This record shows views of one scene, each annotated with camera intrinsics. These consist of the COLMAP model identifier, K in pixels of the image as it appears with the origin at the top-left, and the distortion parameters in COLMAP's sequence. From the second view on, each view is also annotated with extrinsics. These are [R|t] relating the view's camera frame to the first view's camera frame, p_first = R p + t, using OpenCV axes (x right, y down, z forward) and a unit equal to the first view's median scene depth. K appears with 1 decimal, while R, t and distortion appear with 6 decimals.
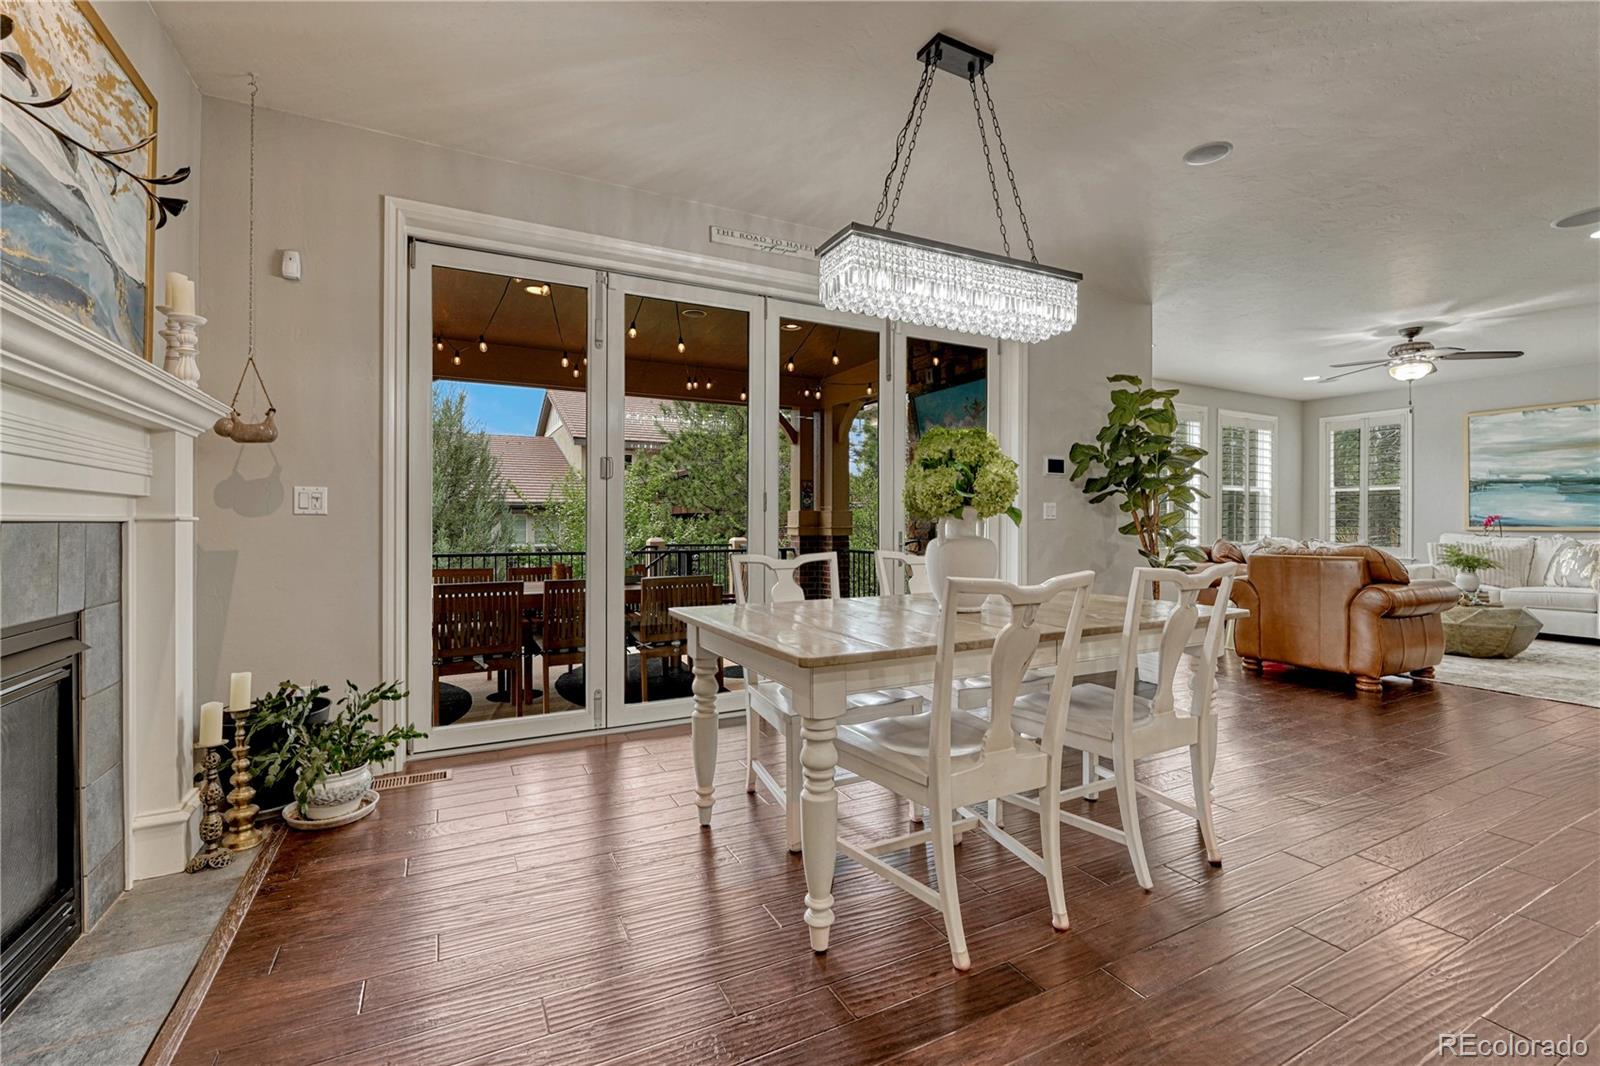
lens RADIAL K [[689.5, 0, 788.4], [0, 689.5, 522.8], [0, 0, 1]] dist [-0.008560, 0.000902]
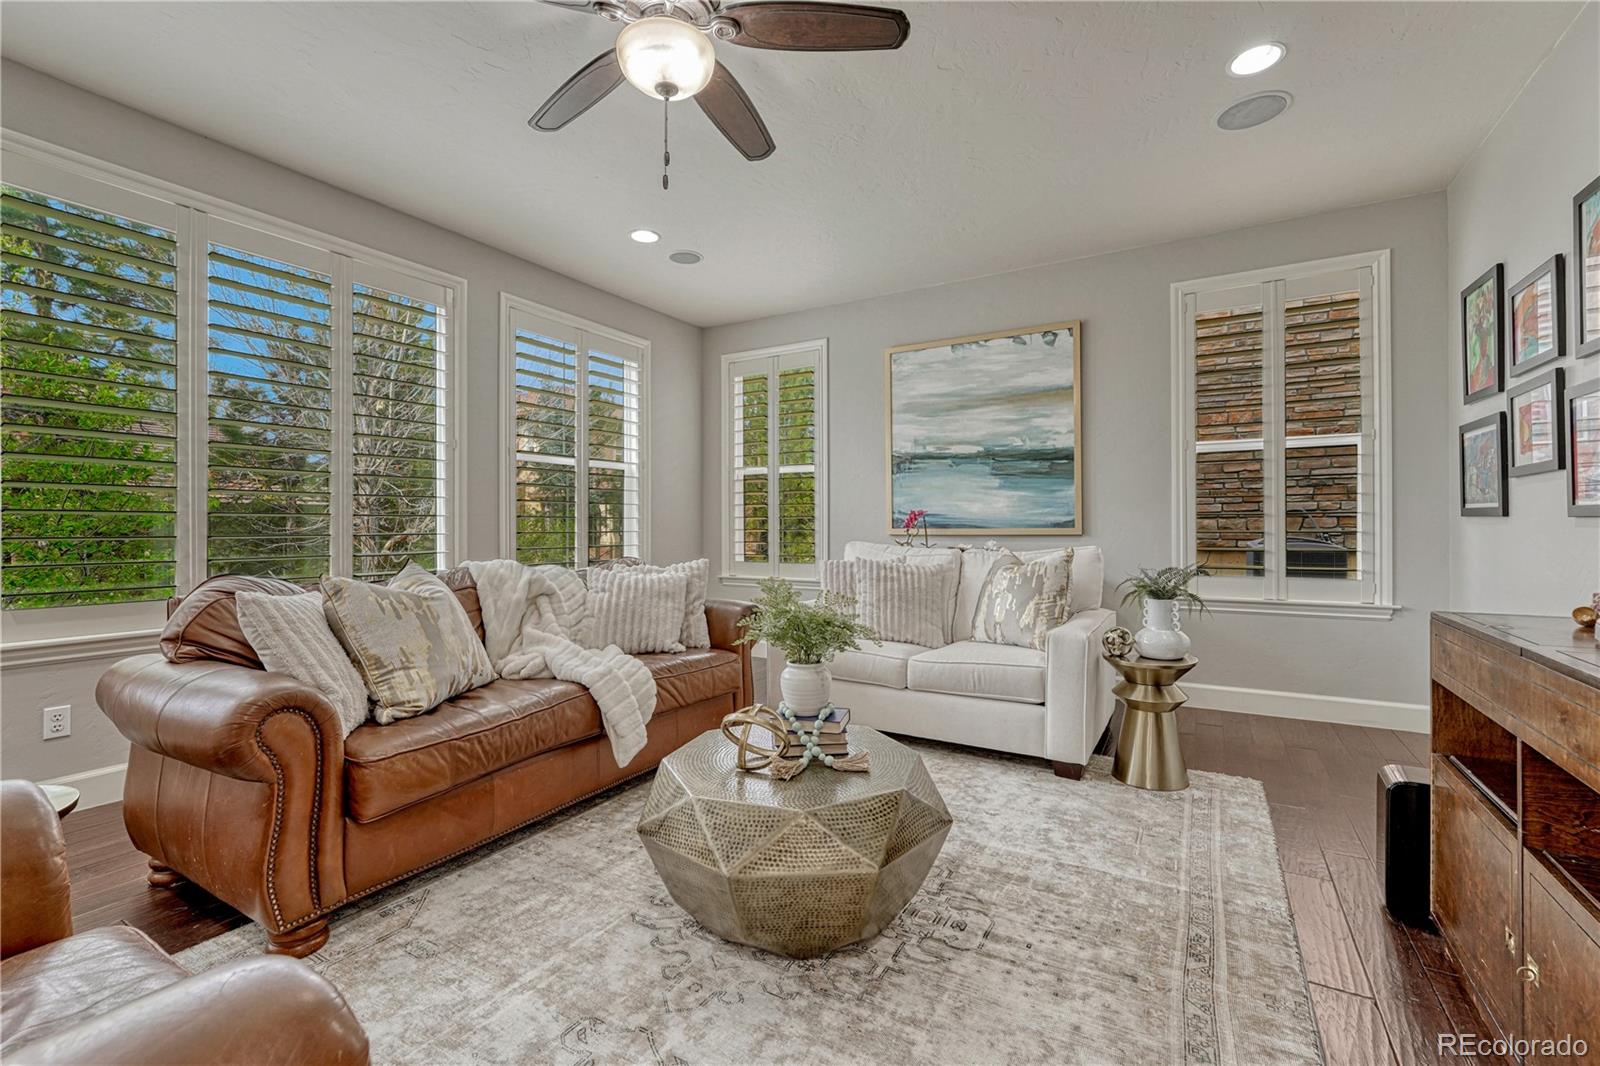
lens RADIAL K [[689.5, 0, 796.1], [0, 689.5, 523.8], [0, 0, 1]] dist [-0.008560, 0.000902]
pose [[0.847364, -0.004235, 0.530996, 0.612085], [0.005587, 0.999984, -0.000941, 0.001161], [-0.530984, 0.003765, 0.847374, 0.535646]]
